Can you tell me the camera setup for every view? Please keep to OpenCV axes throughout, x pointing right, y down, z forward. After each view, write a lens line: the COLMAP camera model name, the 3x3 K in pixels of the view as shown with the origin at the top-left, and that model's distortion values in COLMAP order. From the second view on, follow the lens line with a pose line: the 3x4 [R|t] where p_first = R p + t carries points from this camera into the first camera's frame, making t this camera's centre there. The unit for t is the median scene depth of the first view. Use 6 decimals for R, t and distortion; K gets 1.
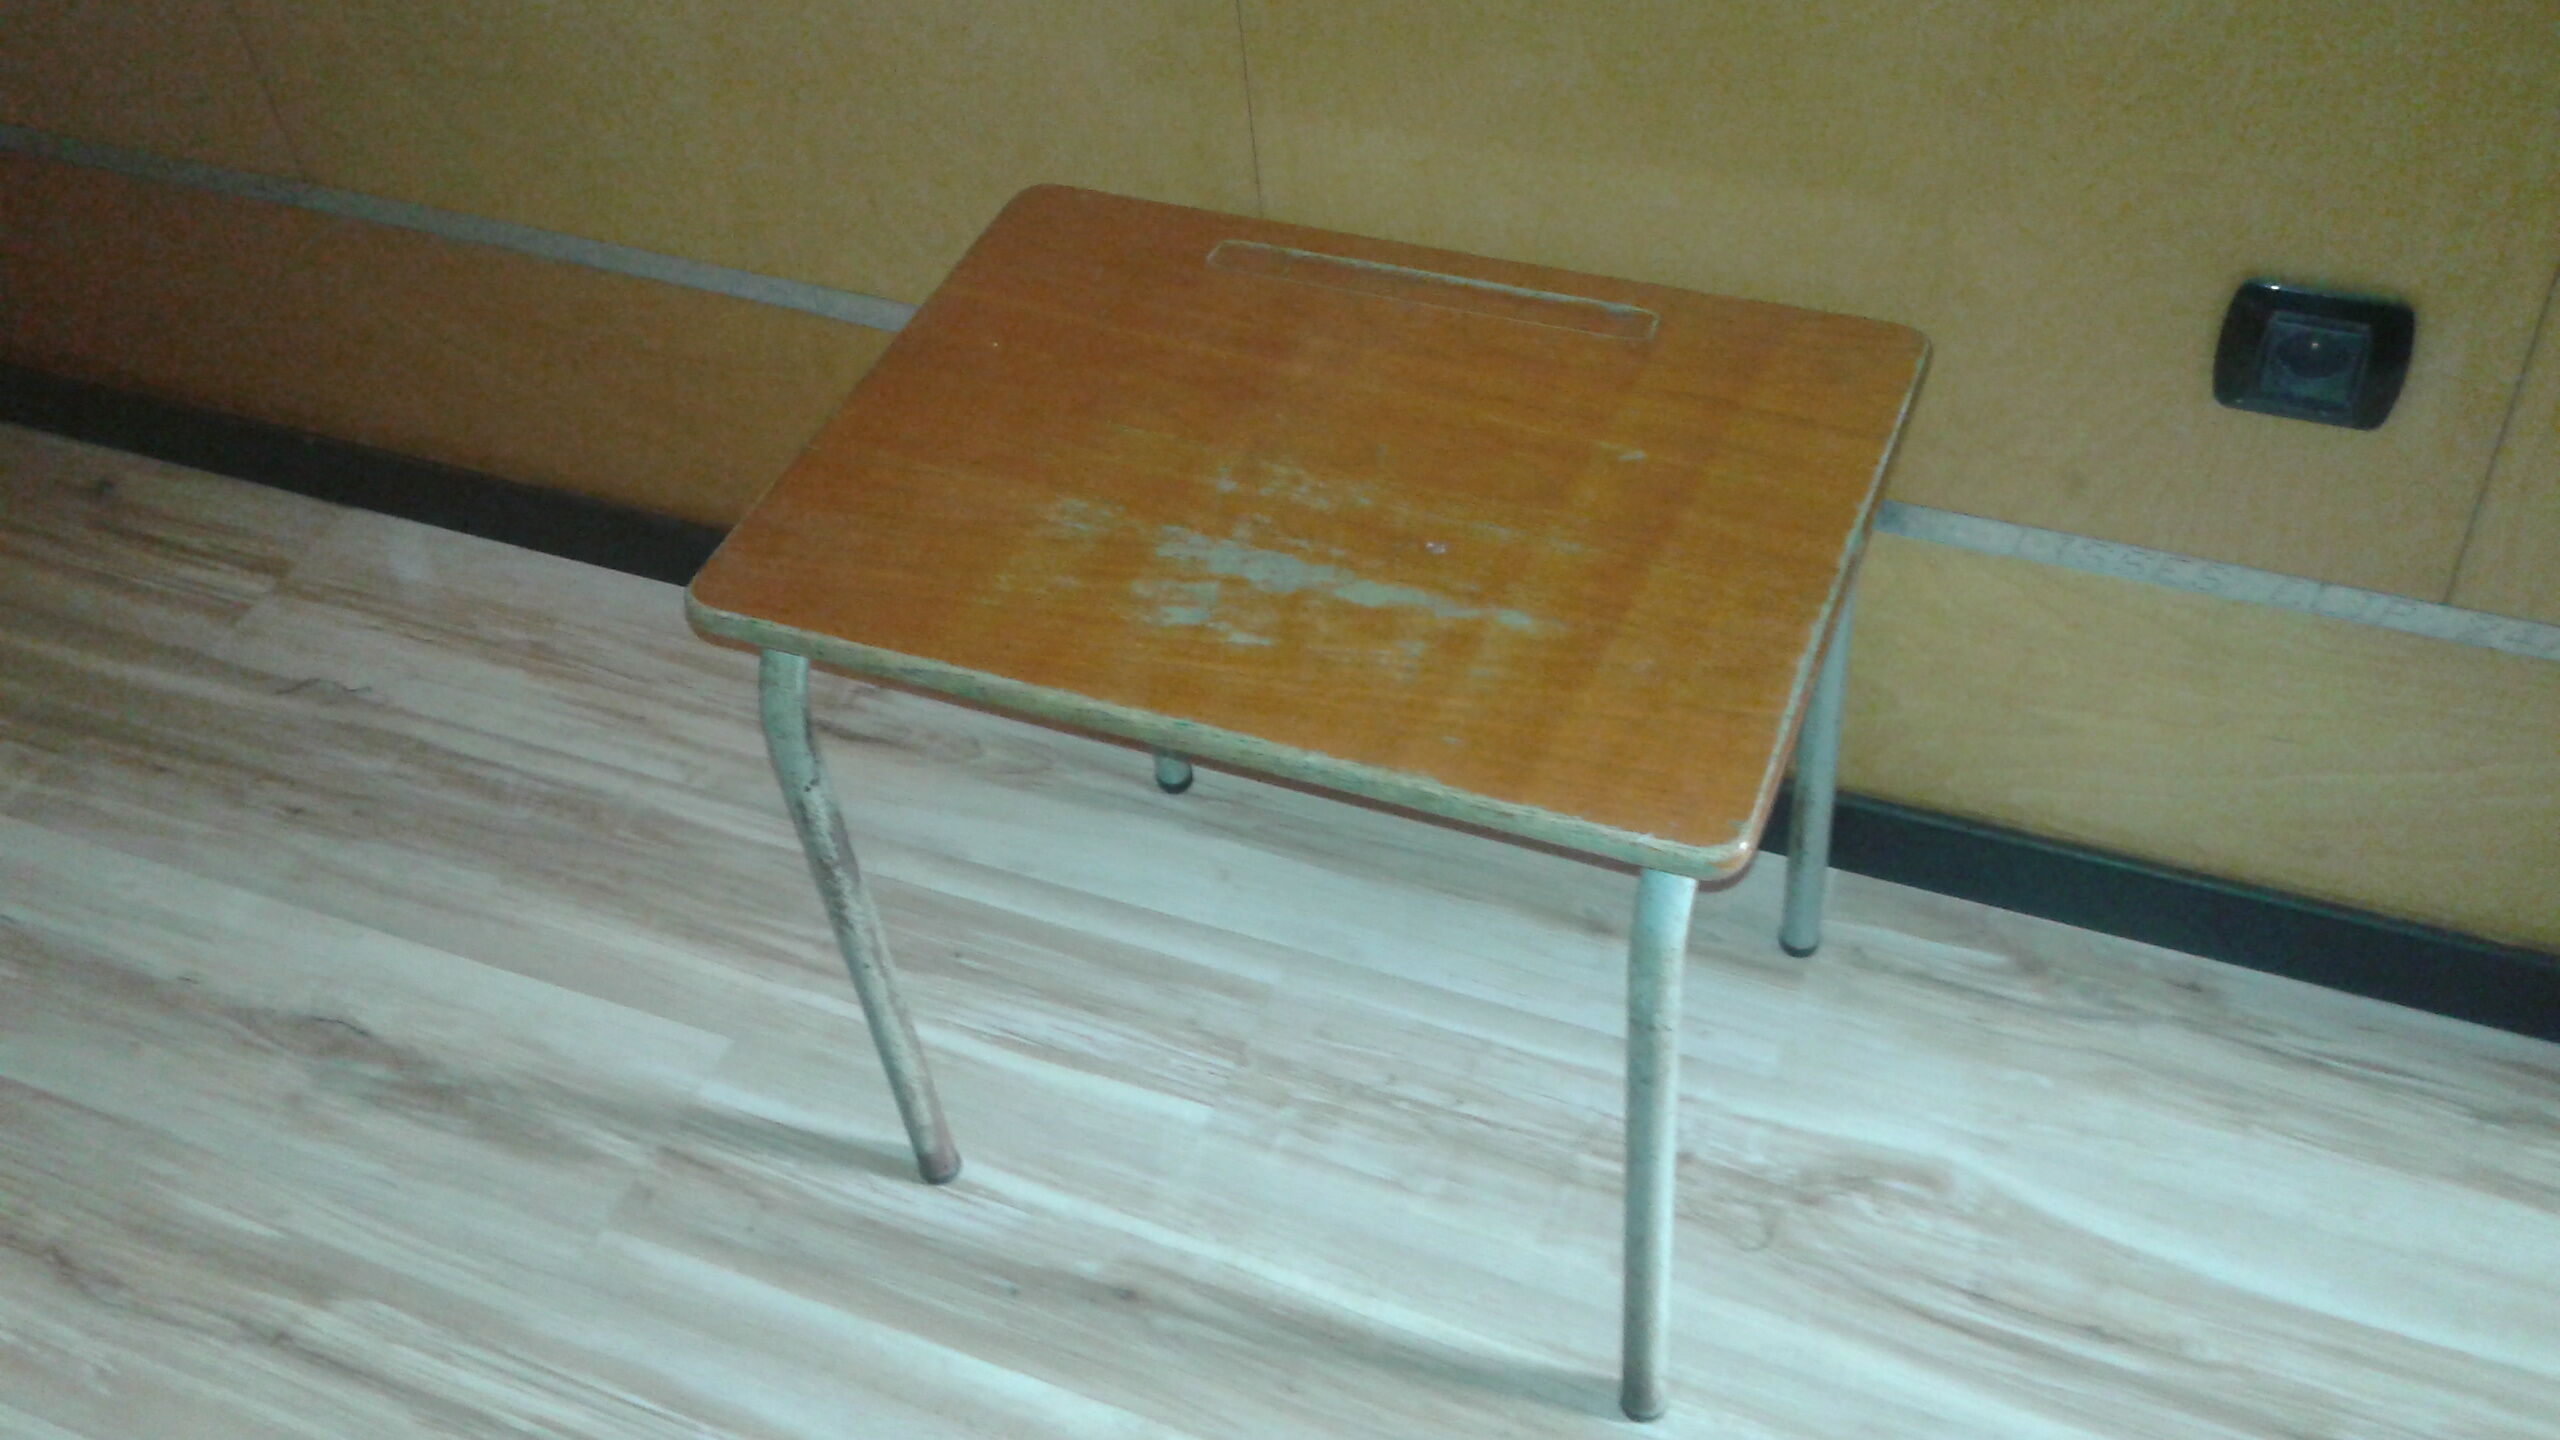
lens RADIAL K [[2423.5, 0, 1321.5], [0, 2423.5, 689.2], [0, 0, 1]] dist [0.141398, -0.330676]
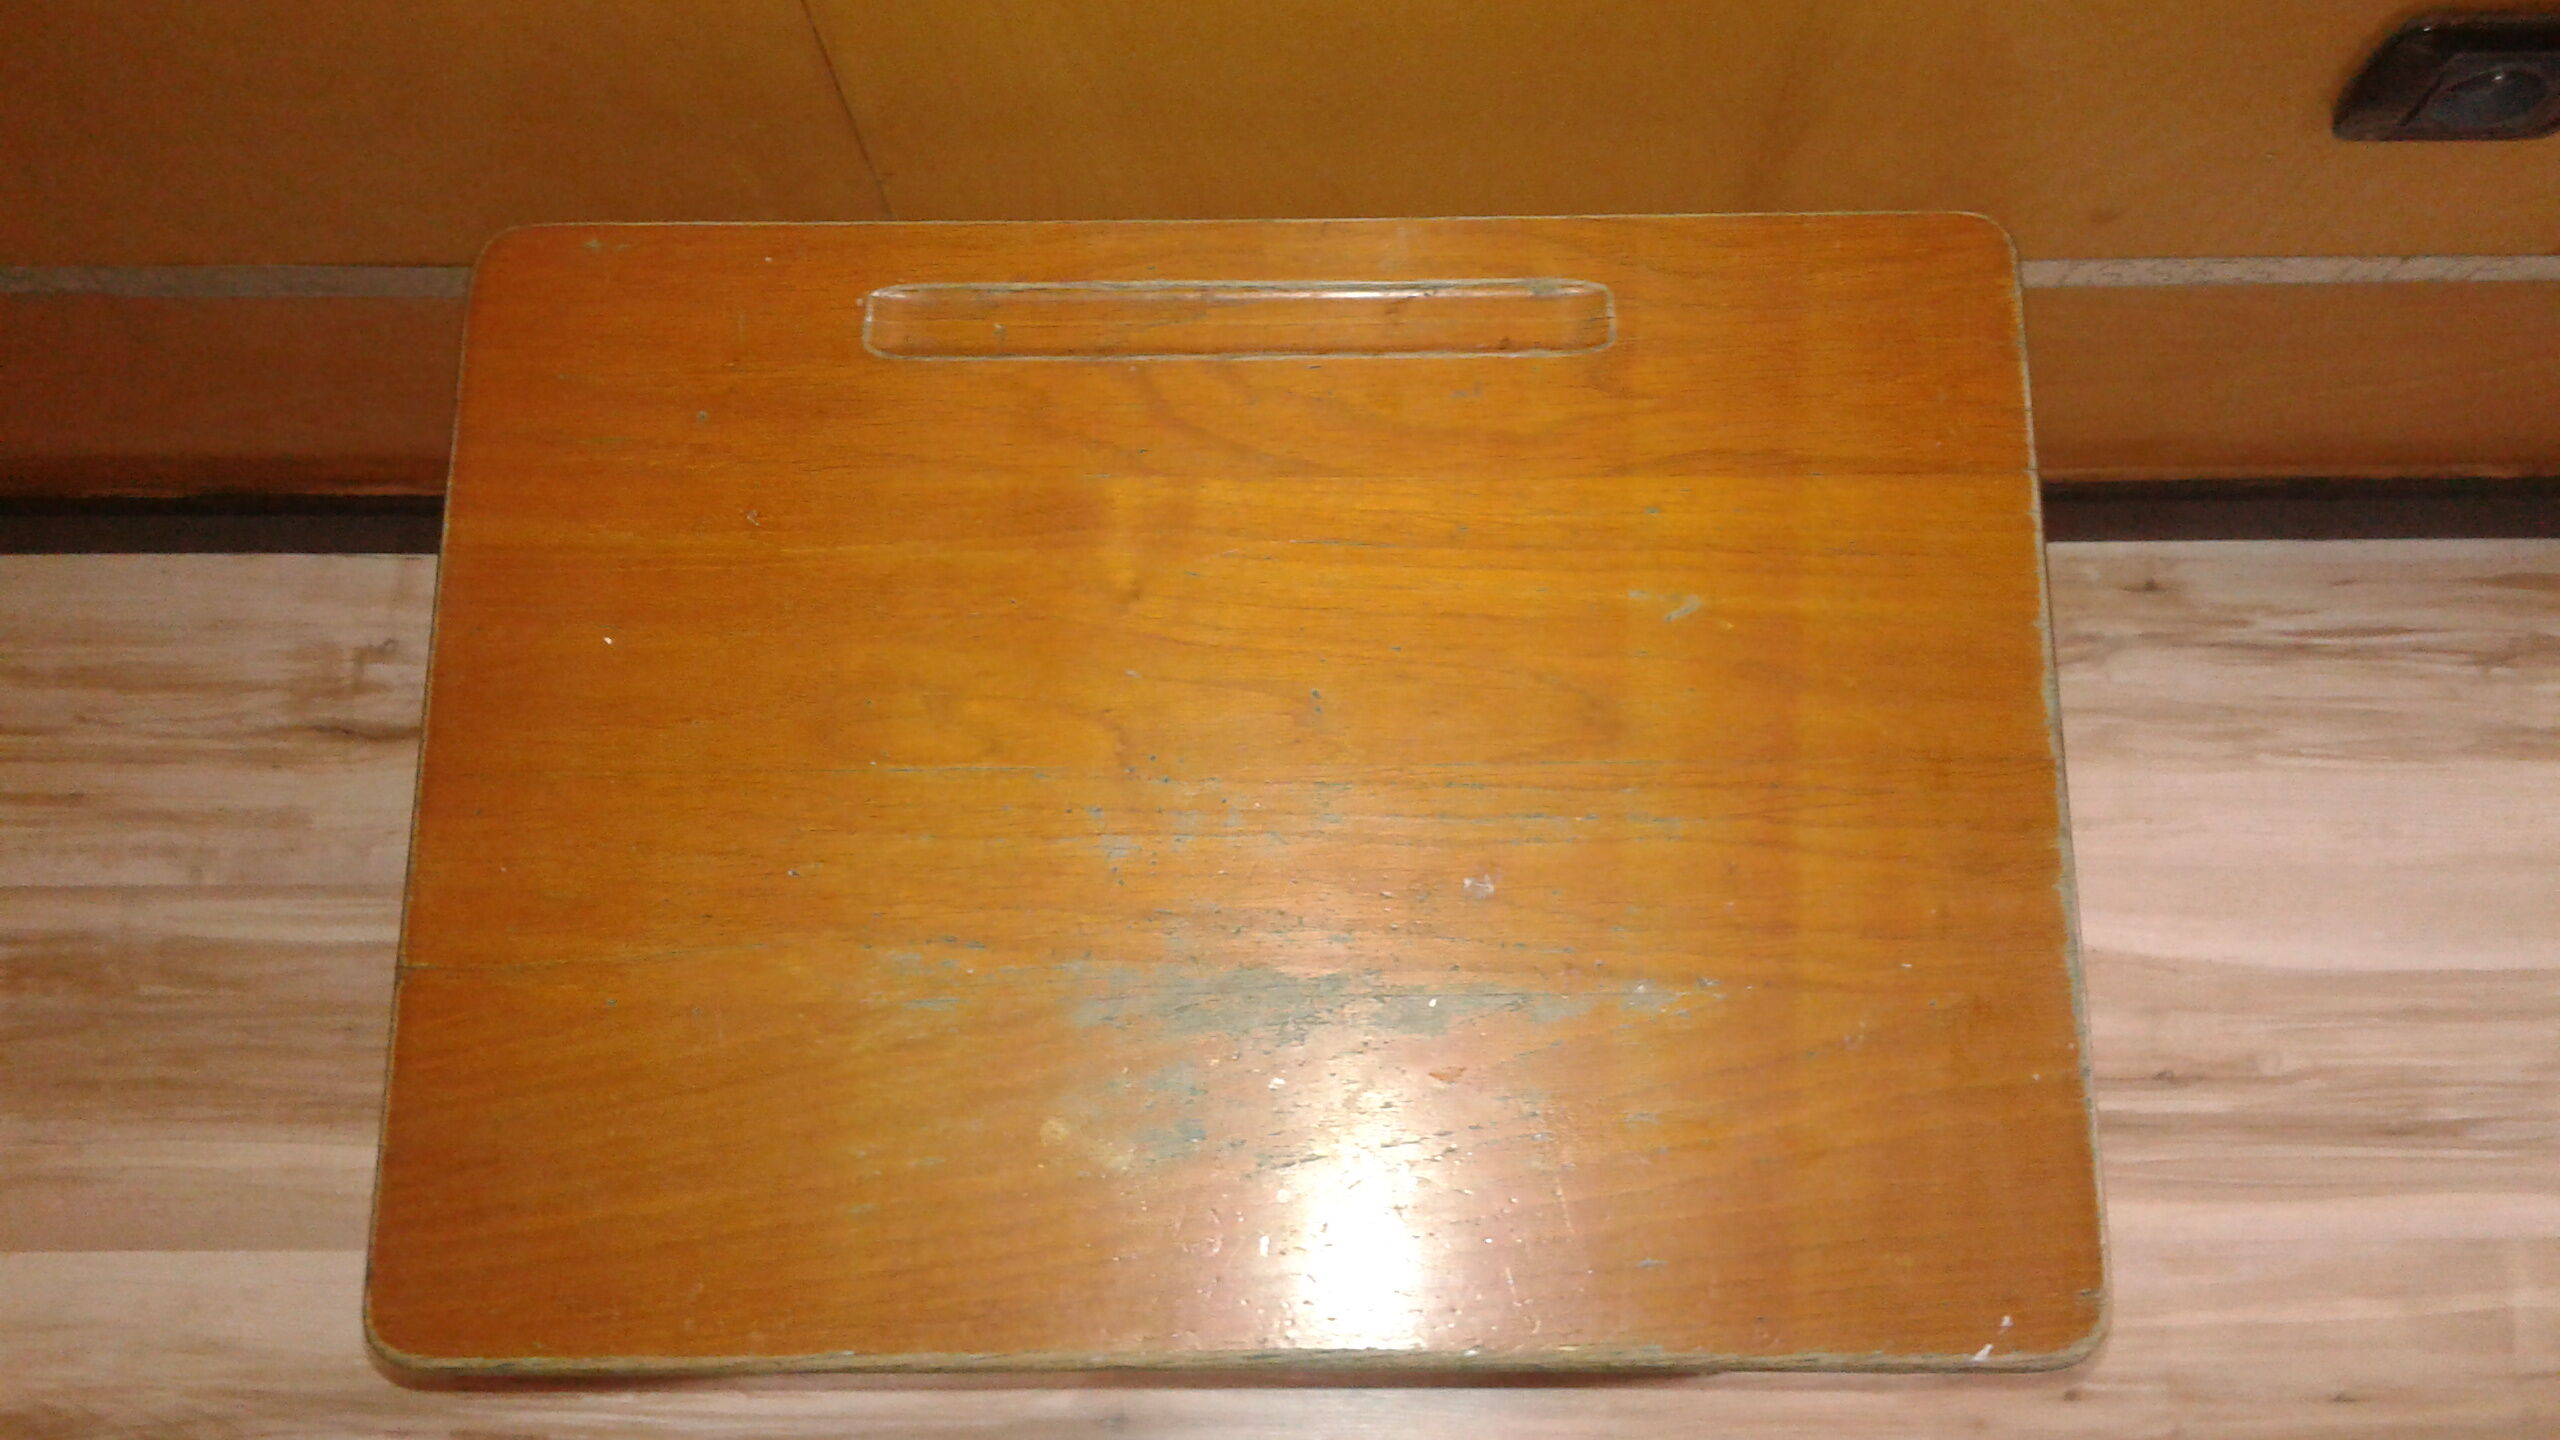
lens RADIAL K [[2413.8, 0, 1350.0], [0, 2413.8, 703.7], [0, 0, 1]] dist [0.157206, -0.377356]
pose [[0.922069, -0.348610, 0.168105, -0.059689], [0.223745, 0.834563, 0.503430, -0.343465], [-0.315796, -0.426585, 0.847525, 0.360995]]
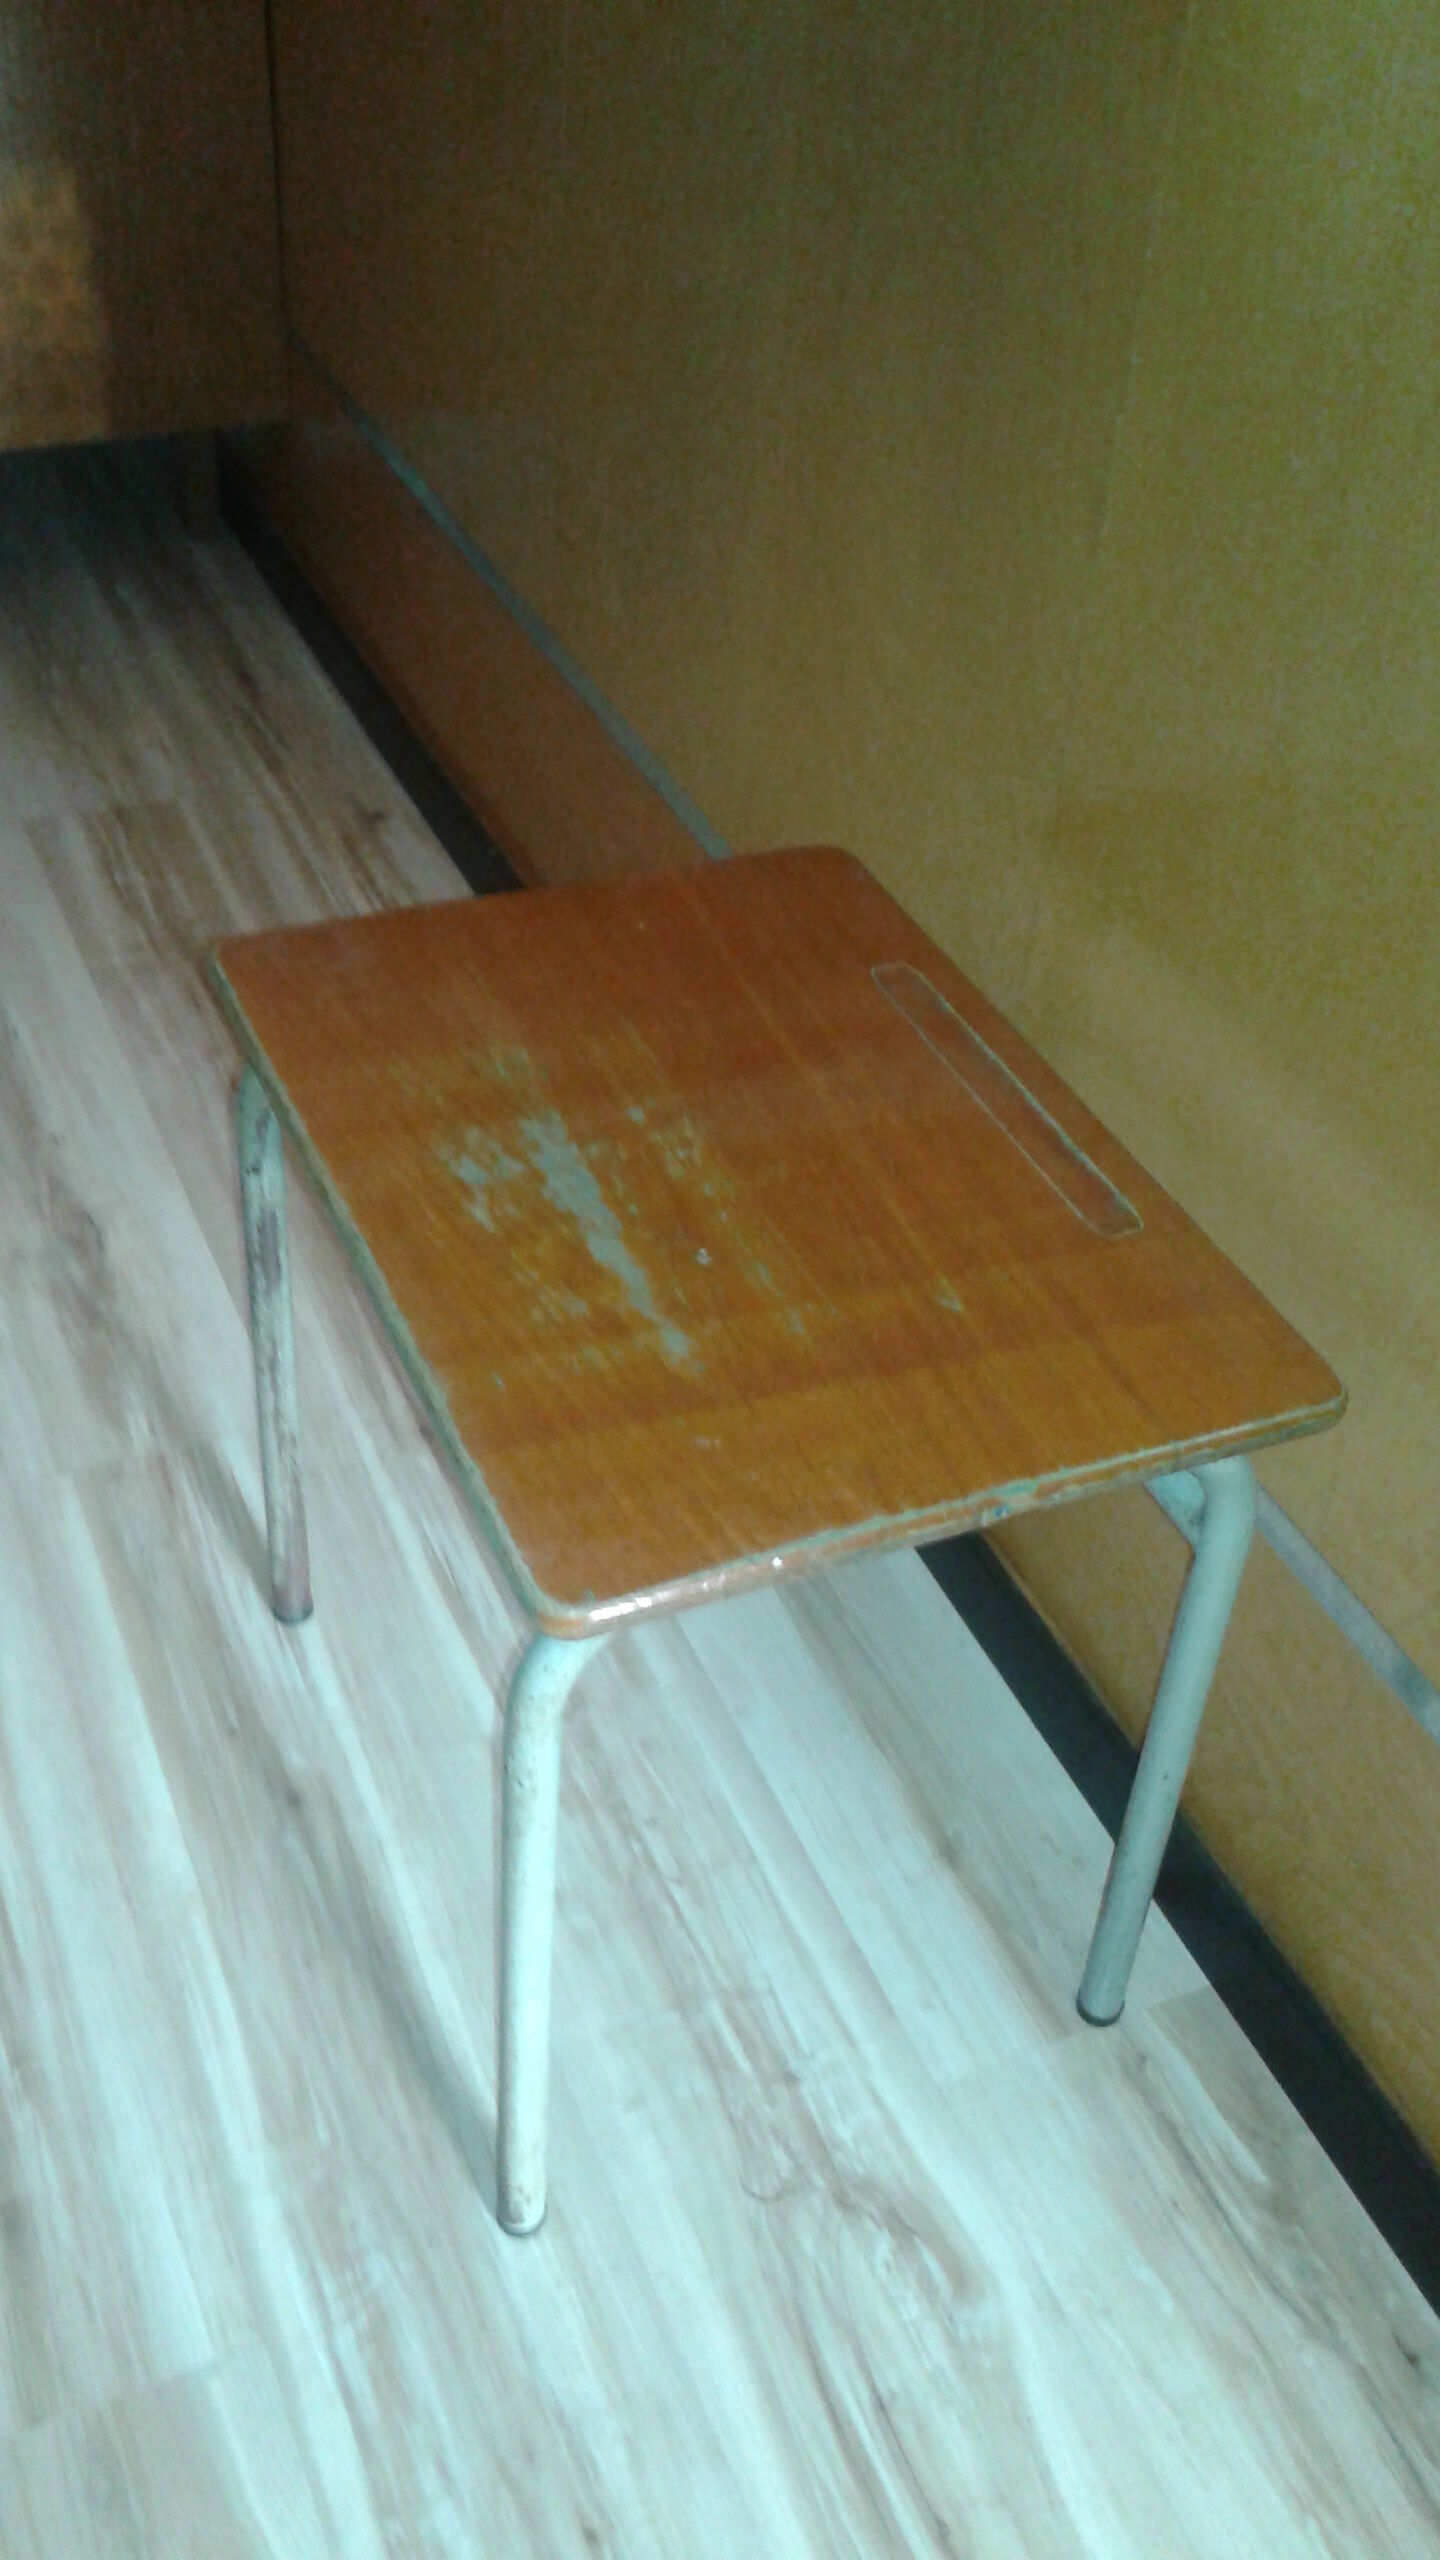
lens RADIAL K [[2413.8, 0, 737.2], [0, 2413.8, 1330.5], [0, 0, 1]] dist [0.157206, -0.377356]
pose [[0.711102, 0.538961, -0.451503, 0.389327], [-0.574906, 0.815398, 0.067887, -0.082899], [0.404743, 0.211298, 0.889683, 0.128576]]
